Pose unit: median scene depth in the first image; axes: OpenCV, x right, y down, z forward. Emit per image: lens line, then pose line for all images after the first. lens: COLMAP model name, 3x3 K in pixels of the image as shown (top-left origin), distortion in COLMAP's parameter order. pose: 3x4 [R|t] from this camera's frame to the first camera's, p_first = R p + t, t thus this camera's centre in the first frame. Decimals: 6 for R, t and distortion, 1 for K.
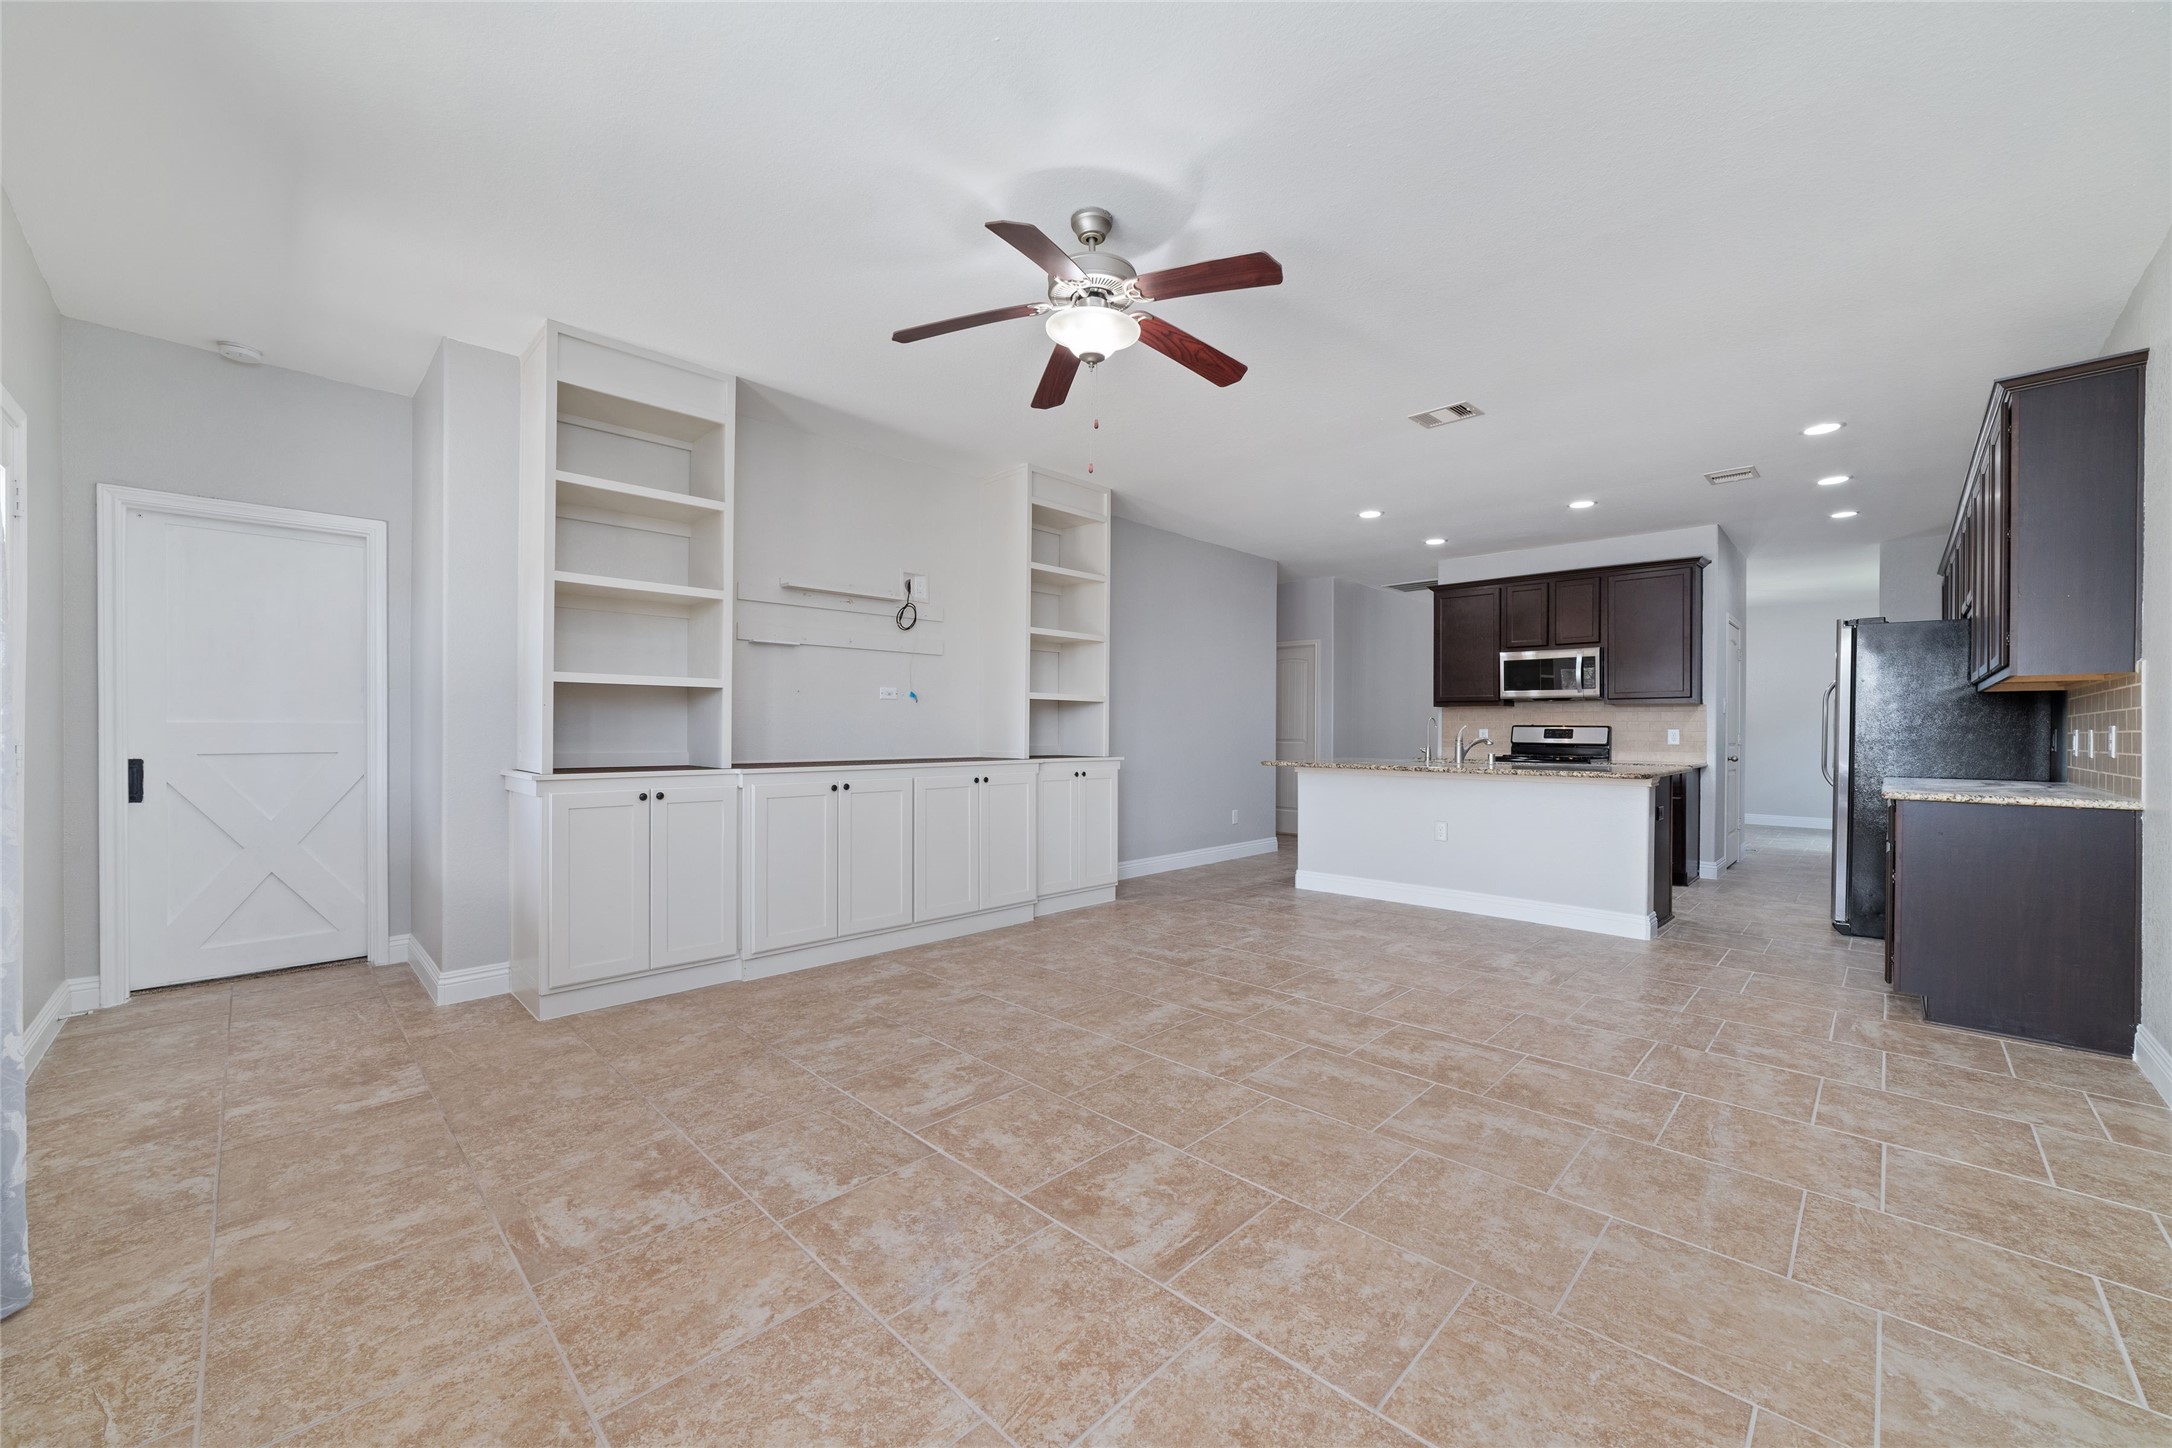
lens RADIAL K [[833.2, 0, 1104.1], [0, 833.2, 729.1], [0, 0, 1]] dist [-0.014865, 0.003609]
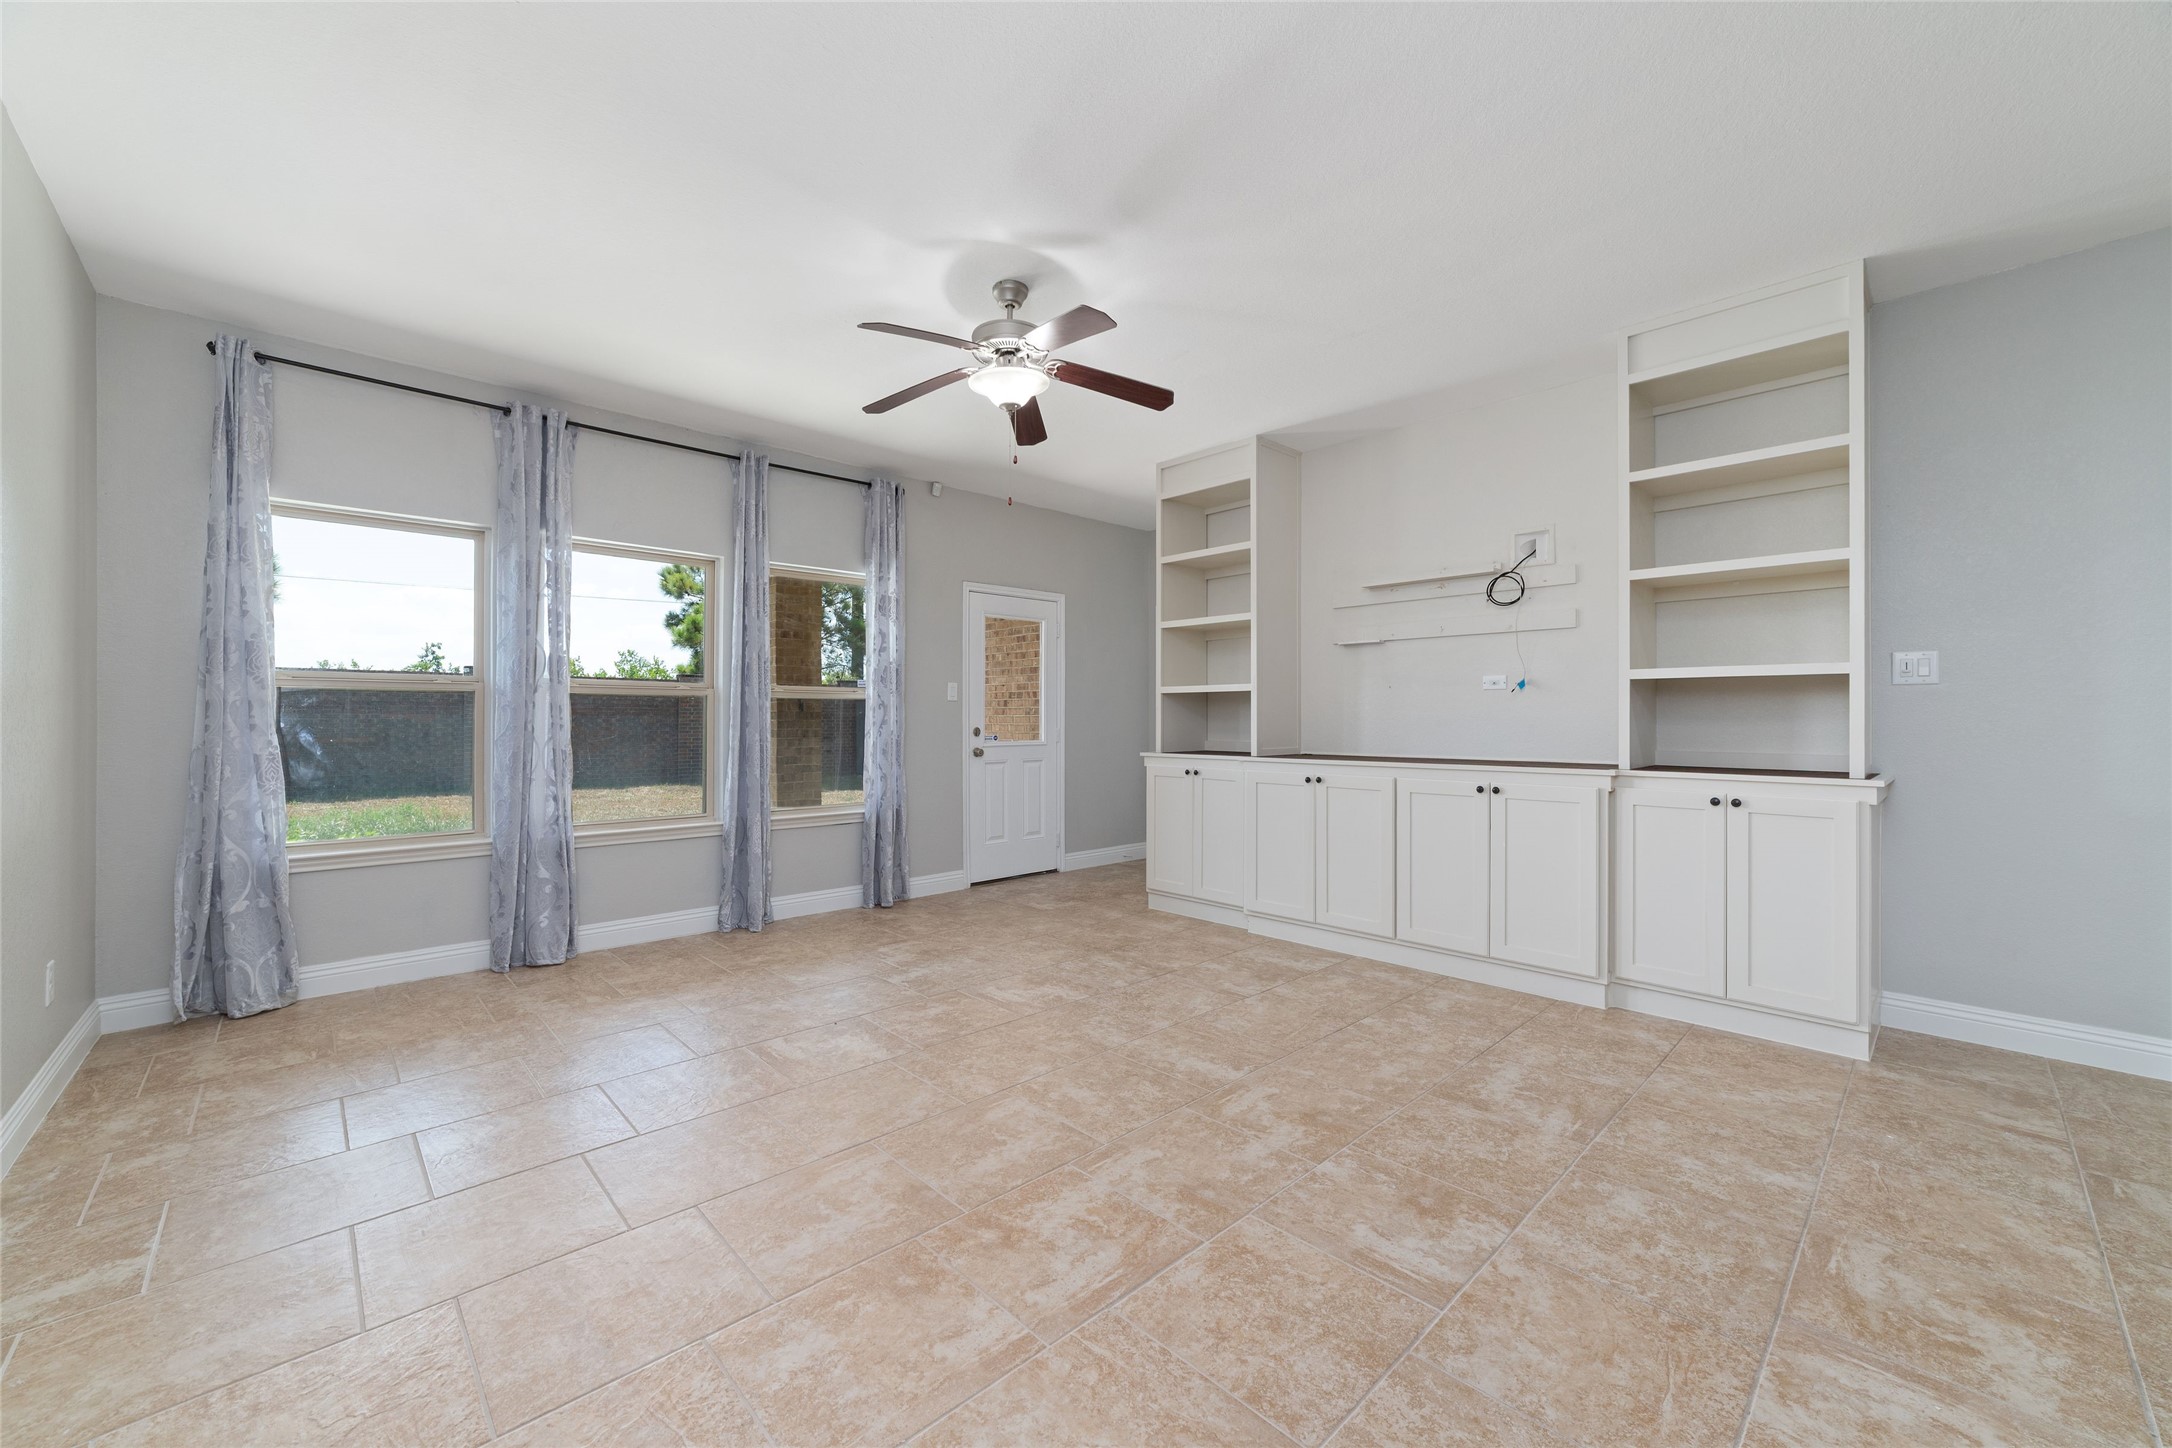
lens RADIAL K [[833.2, 0, 1077.6], [0, 833.2, 712.3], [0, 0, 1]] dist [-0.014865, 0.003609]
pose [[-0.042866, -0.014962, -0.998969, 0.803435], [-0.001397, 0.999888, -0.014916, 0.000782], [0.999080, 0.000757, -0.042882, 0.804704]]
